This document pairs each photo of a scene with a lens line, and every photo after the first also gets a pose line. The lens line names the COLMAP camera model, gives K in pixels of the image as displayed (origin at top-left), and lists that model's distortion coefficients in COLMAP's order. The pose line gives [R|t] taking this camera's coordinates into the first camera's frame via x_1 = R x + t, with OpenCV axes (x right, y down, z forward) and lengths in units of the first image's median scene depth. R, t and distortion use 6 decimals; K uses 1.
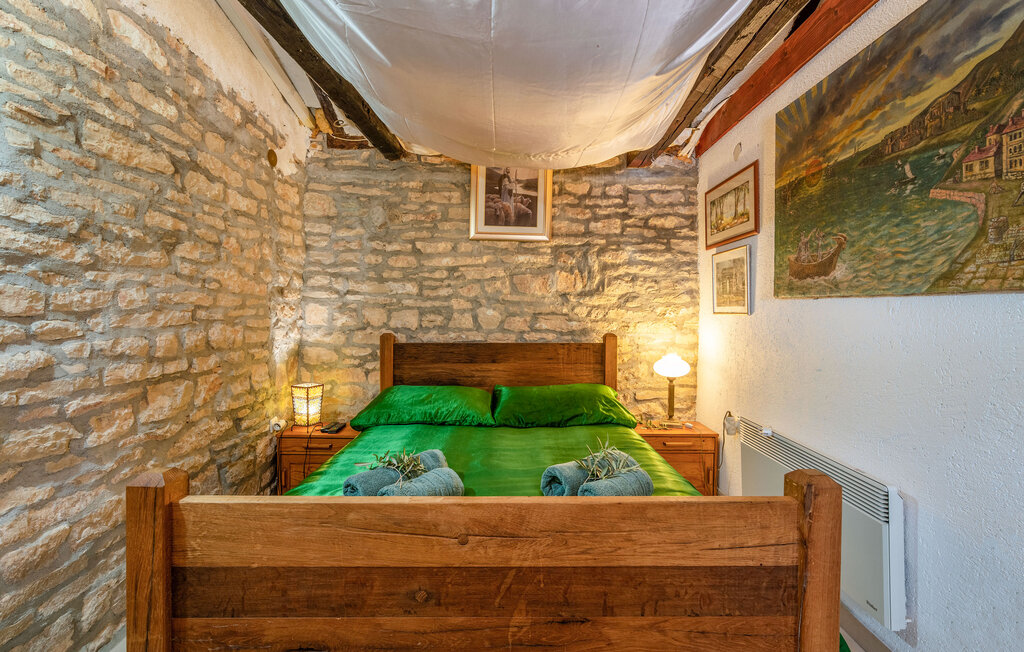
lens RADIAL K [[456.0, 0, 516.3], [0, 456.0, 317.6], [0, 0, 1]] dist [-0.001374, 0.000063]
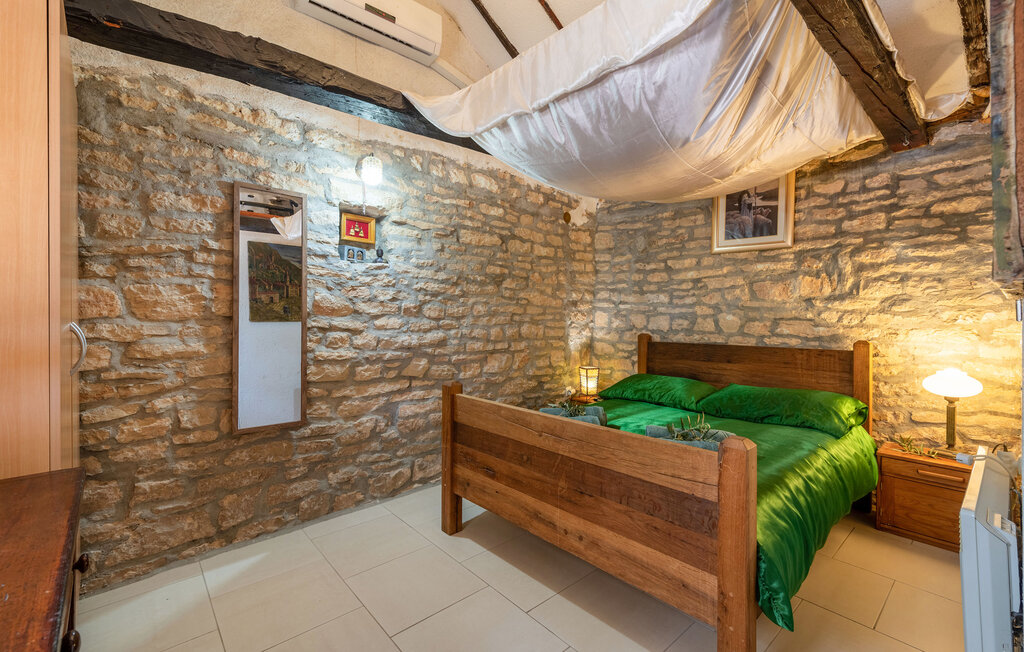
lens RADIAL K [[456.0, 0, 516.3], [0, 456.0, 317.6], [0, 0, 1]] dist [-0.001374, 0.000063]
pose [[0.661526, 0.000322, -0.749922, 0.438411], [-0.011168, 0.999893, -0.009422, 0.004961], [0.749839, 0.014608, 0.661459, -0.125615]]
